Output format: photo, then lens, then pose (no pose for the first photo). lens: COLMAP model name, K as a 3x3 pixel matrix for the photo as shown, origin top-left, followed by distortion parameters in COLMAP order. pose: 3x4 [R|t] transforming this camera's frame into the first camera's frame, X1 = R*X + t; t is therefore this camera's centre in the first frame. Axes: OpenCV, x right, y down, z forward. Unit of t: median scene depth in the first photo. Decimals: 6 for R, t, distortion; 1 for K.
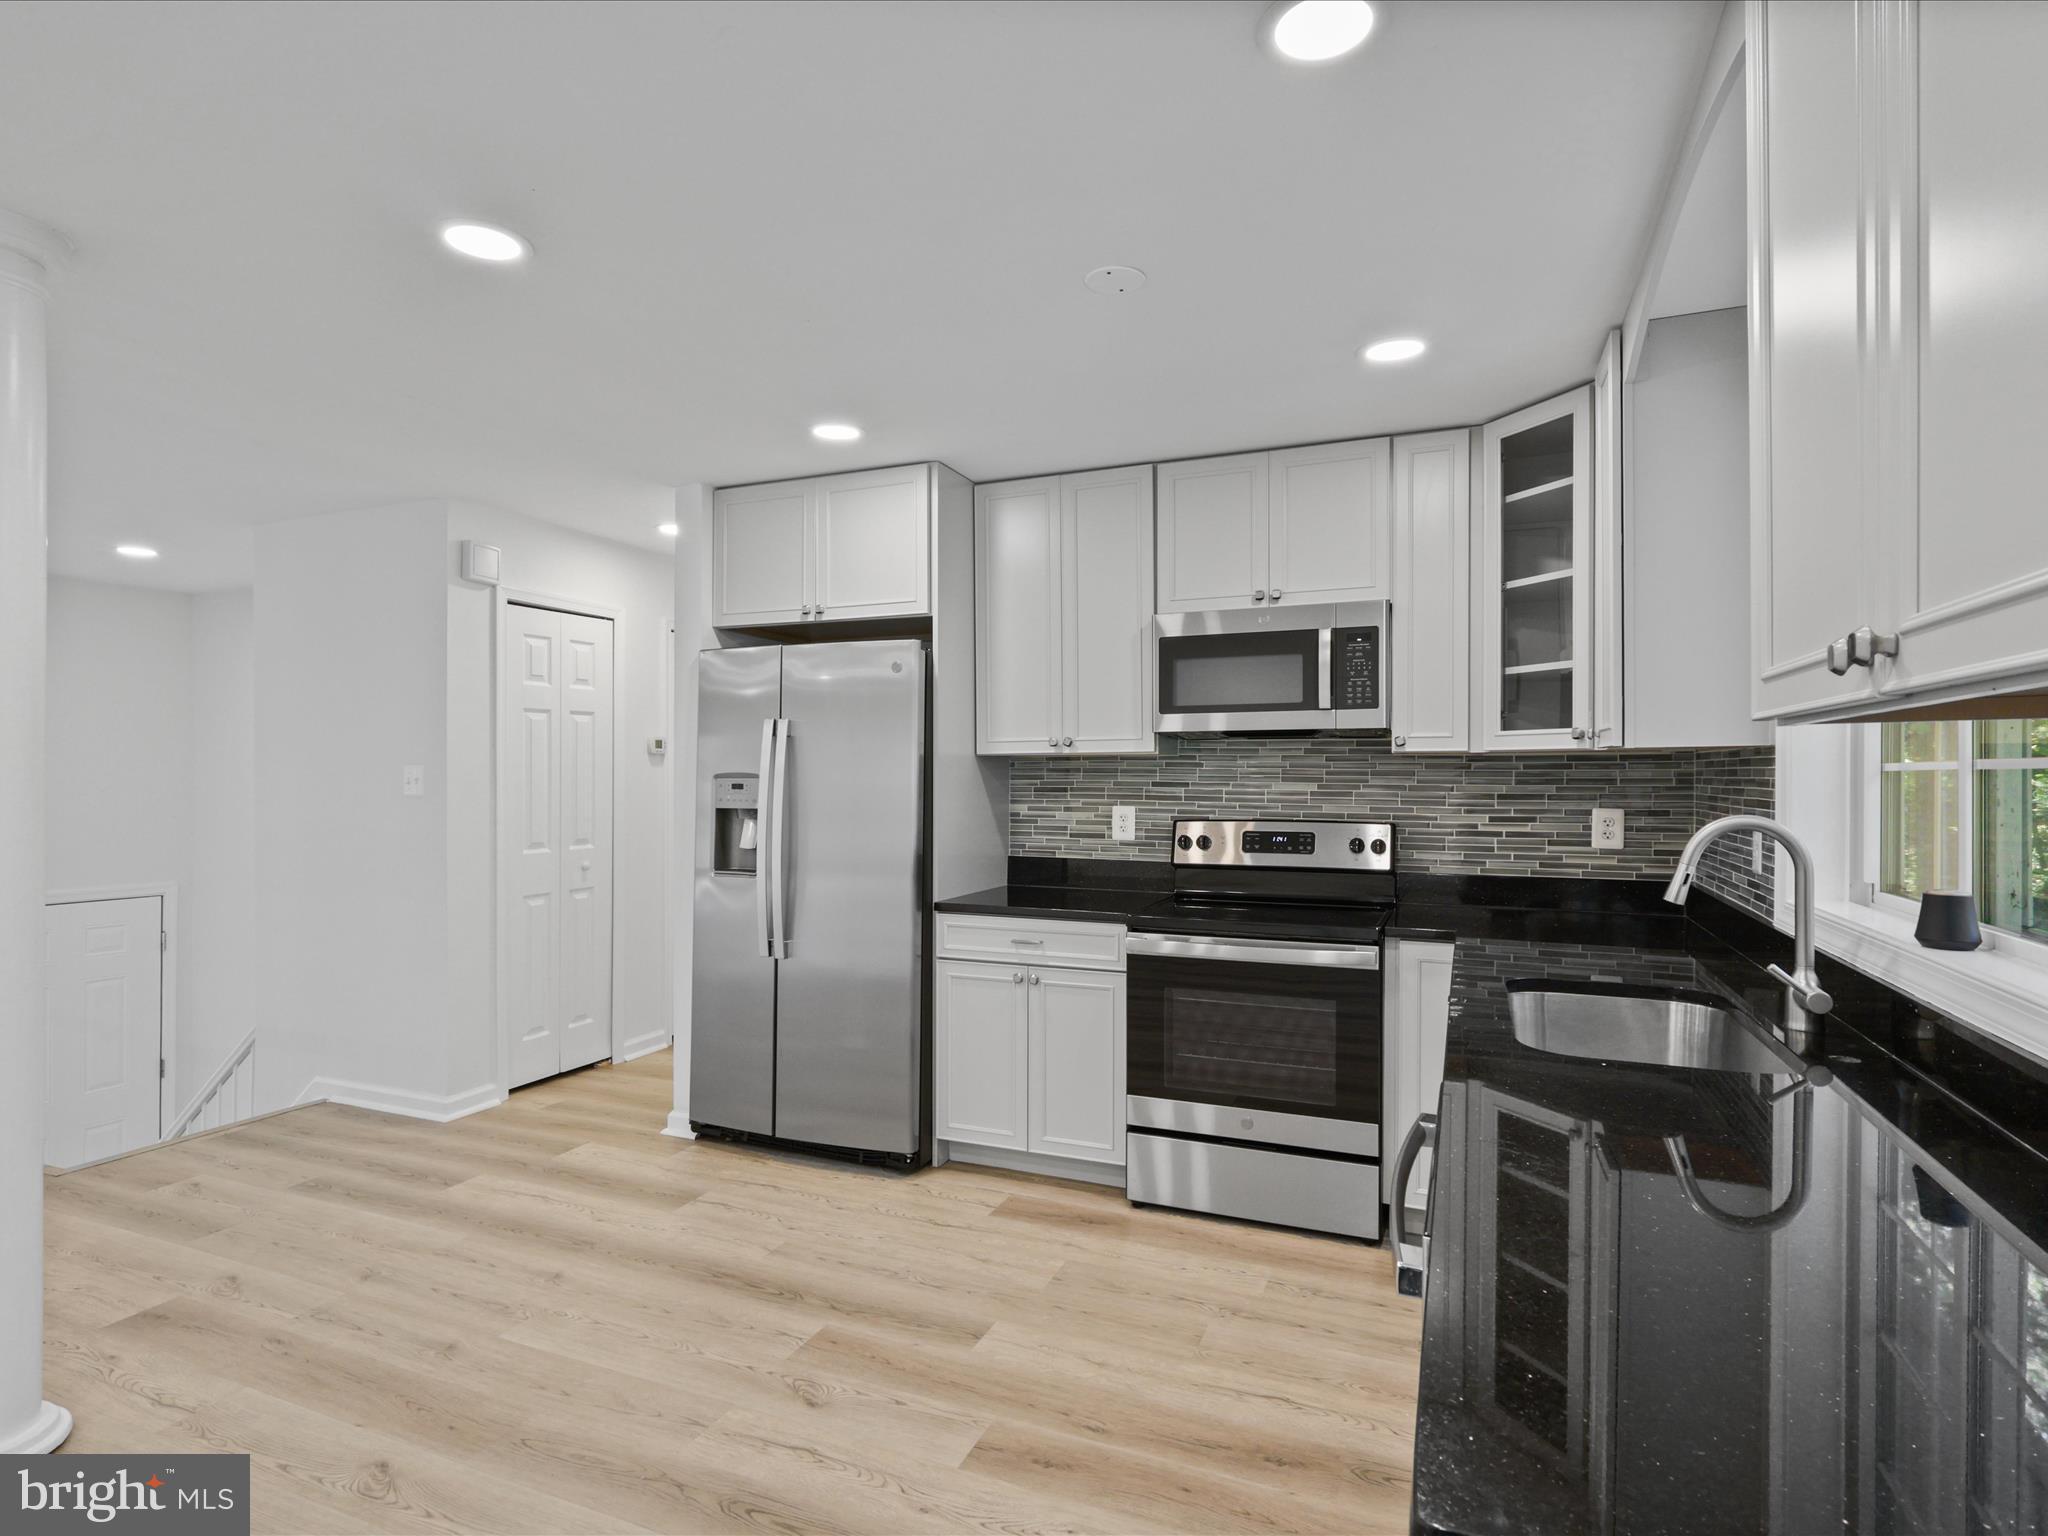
lens RADIAL K [[1073.3, 0, 1027.0], [0, 1073.3, 776.8], [0, 0, 1]] dist [-0.000542, 0.000059]
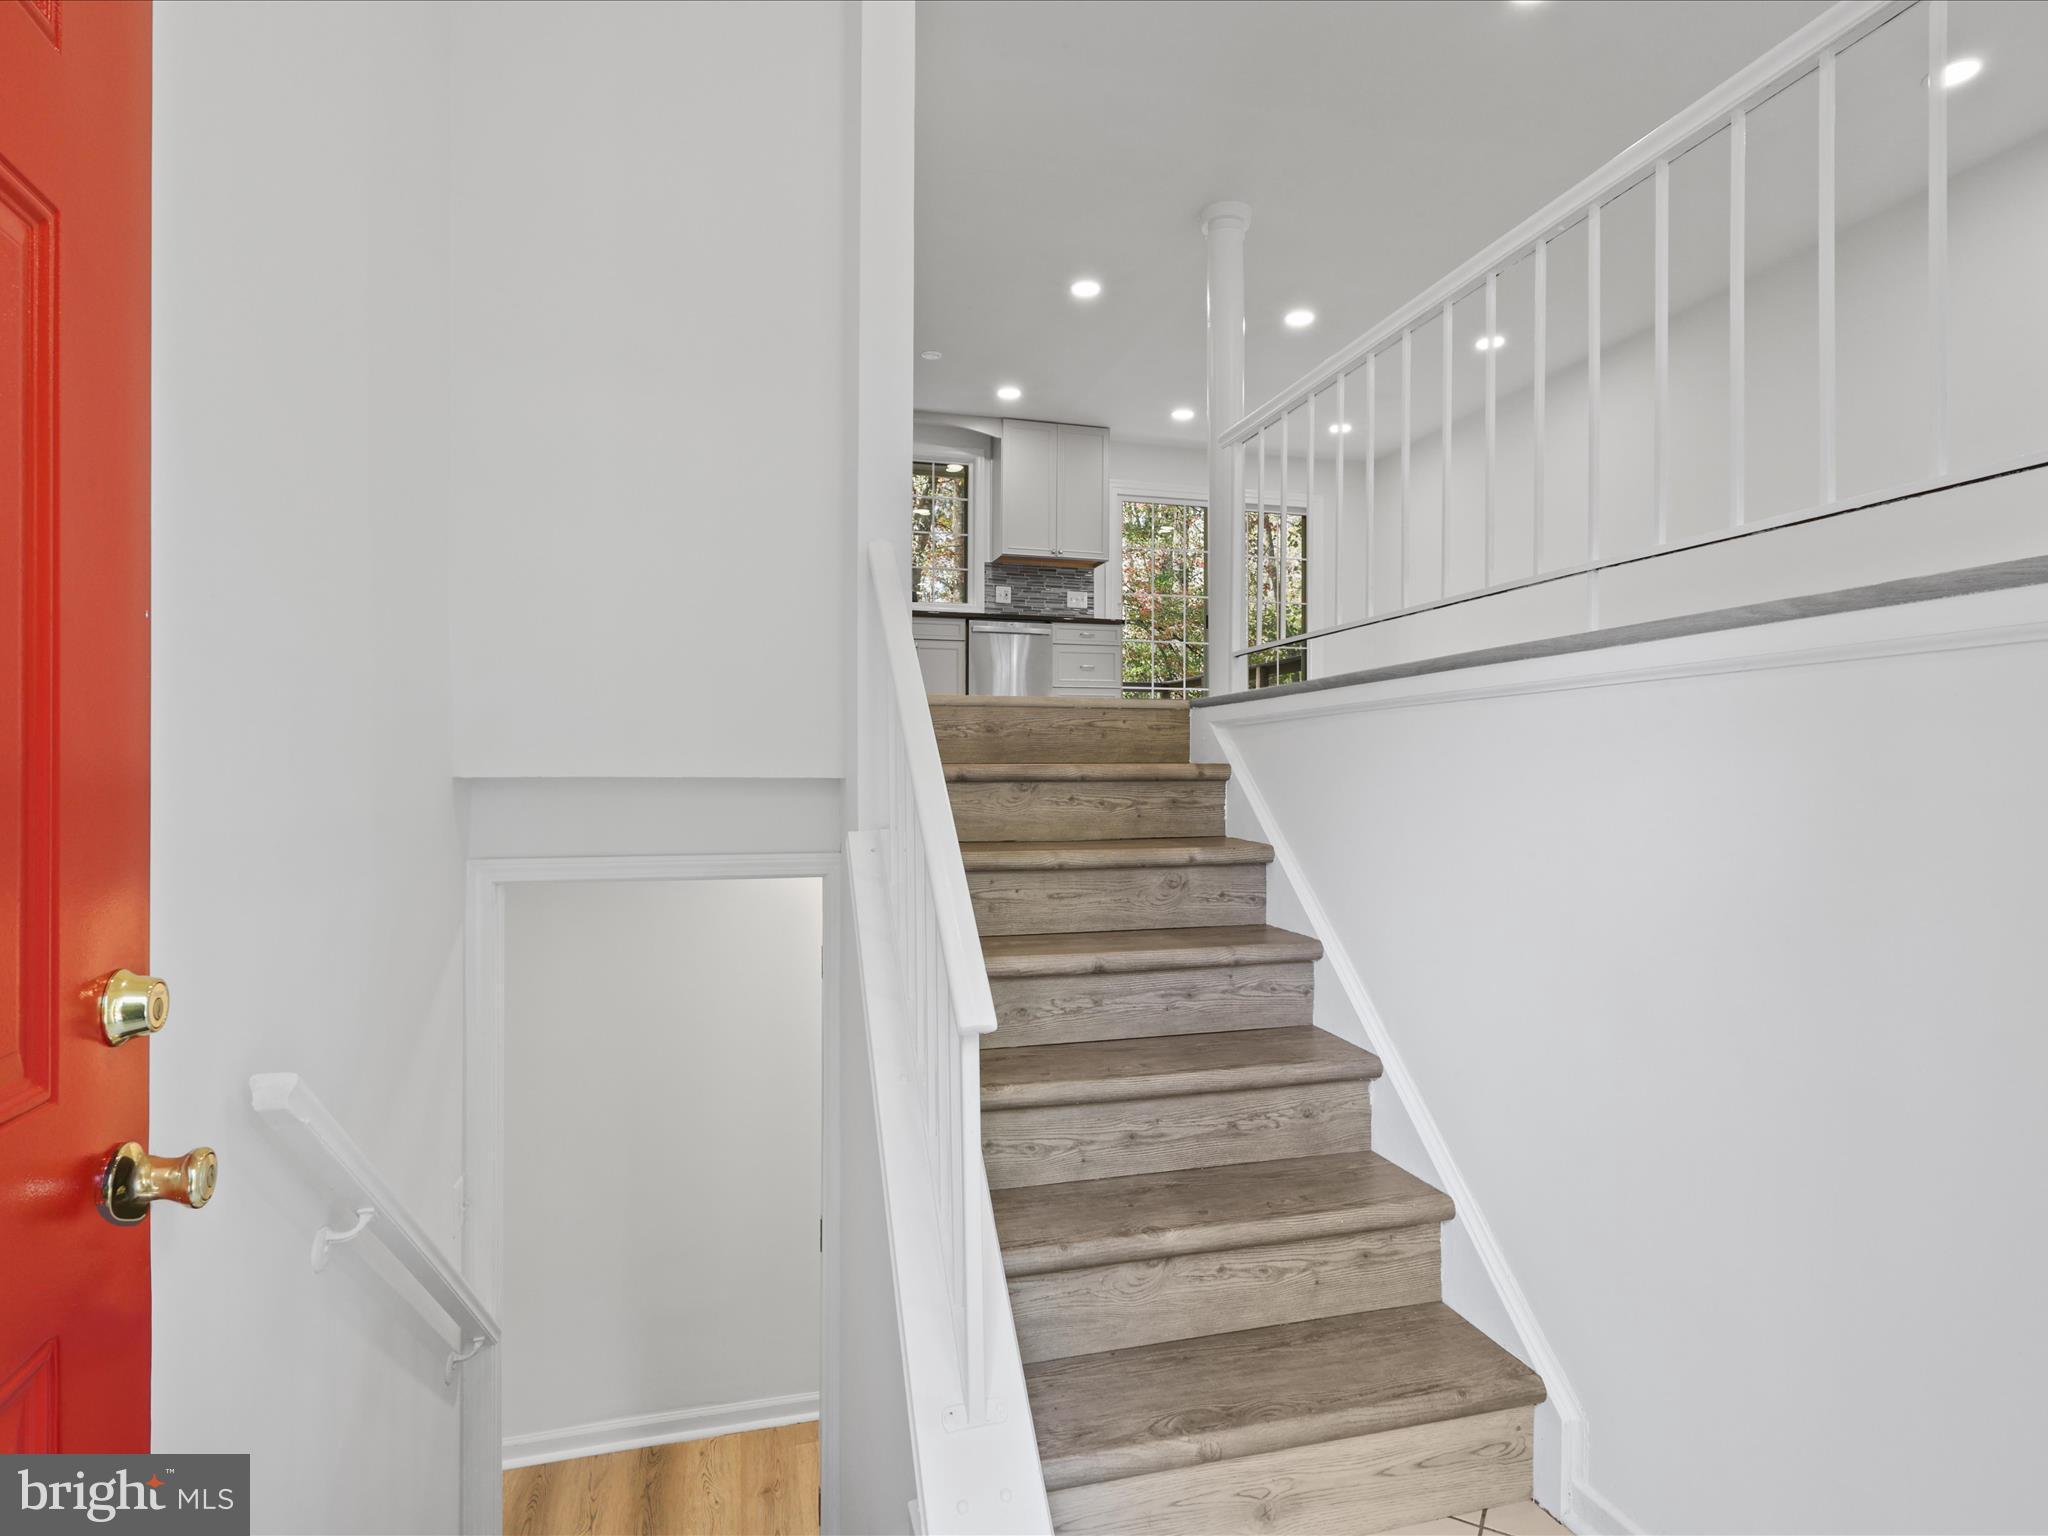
lens RADIAL K [[1053.0, 0, 1024.0], [0, 1053.0, 768.0], [0, 0, 1]] dist [0.000623, 0.000067]
pose [[-0.614296, -0.000787, 0.789076, -1.506333], [-0.002712, 0.999996, -0.001114, 0.426025], [-0.789071, -0.002824, -0.614295, 1.655765]]
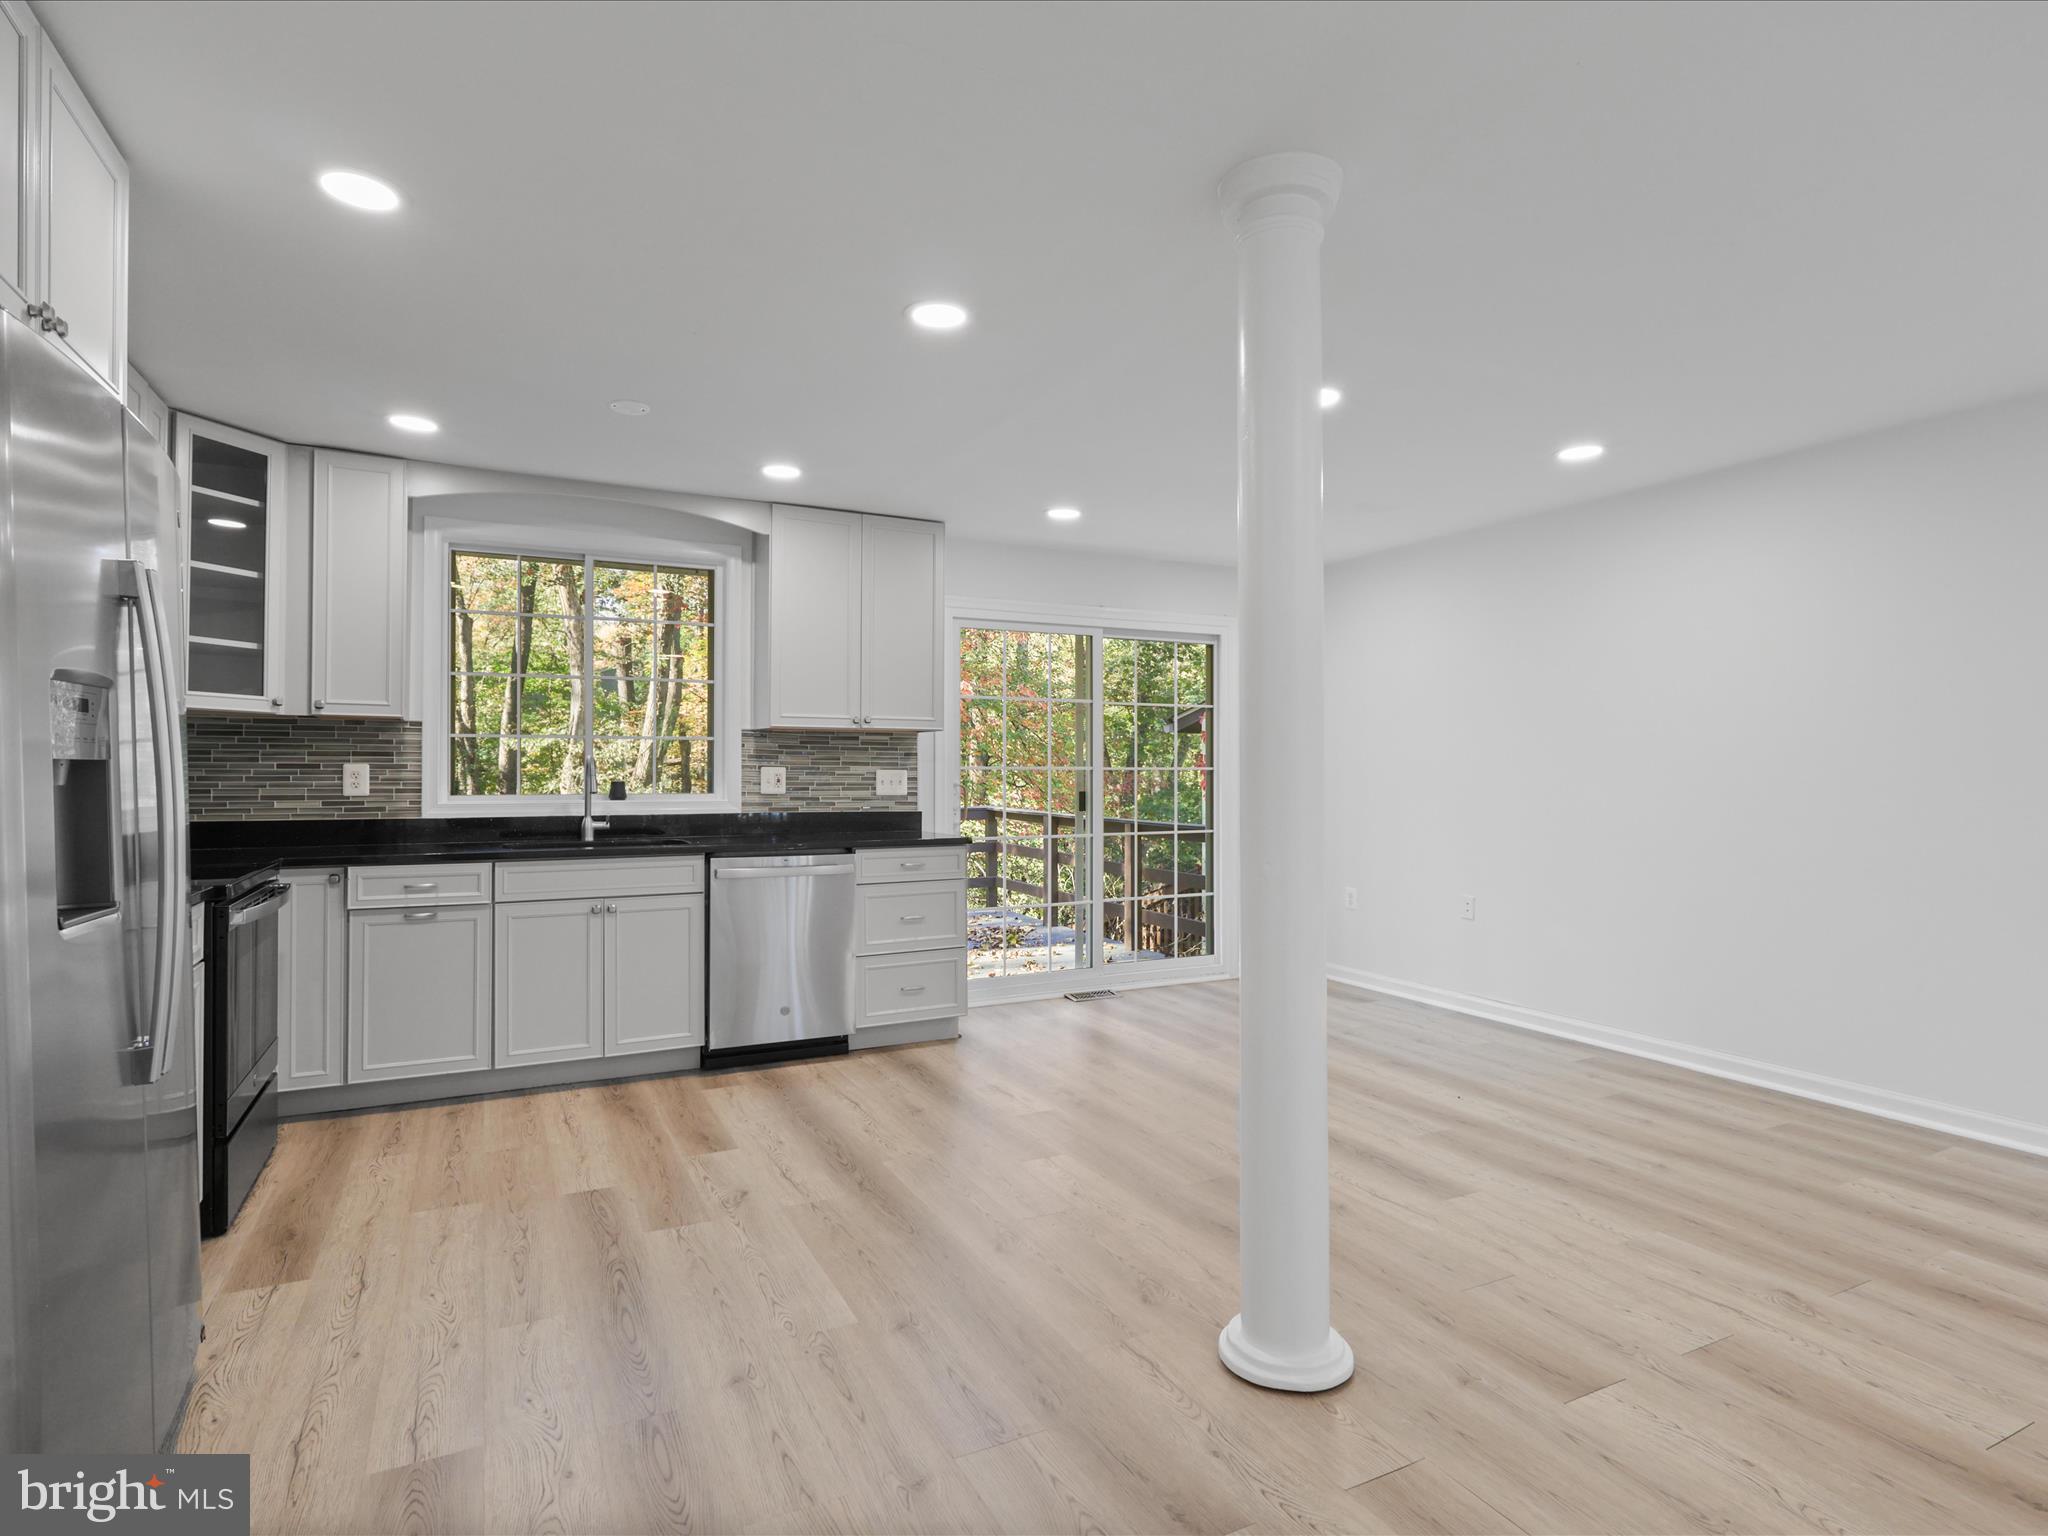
lens RADIAL K [[1068.0, 0, 1020.4], [0, 1068.0, 764.1], [0, 0, 1]] dist [-0.000572, 0.000138]
pose [[-0.759122, 0.002515, 0.650944, -0.866372], [-0.002353, 0.999975, -0.006608, 0.036431], [-0.650944, -0.006548, -0.759097, 1.165260]]
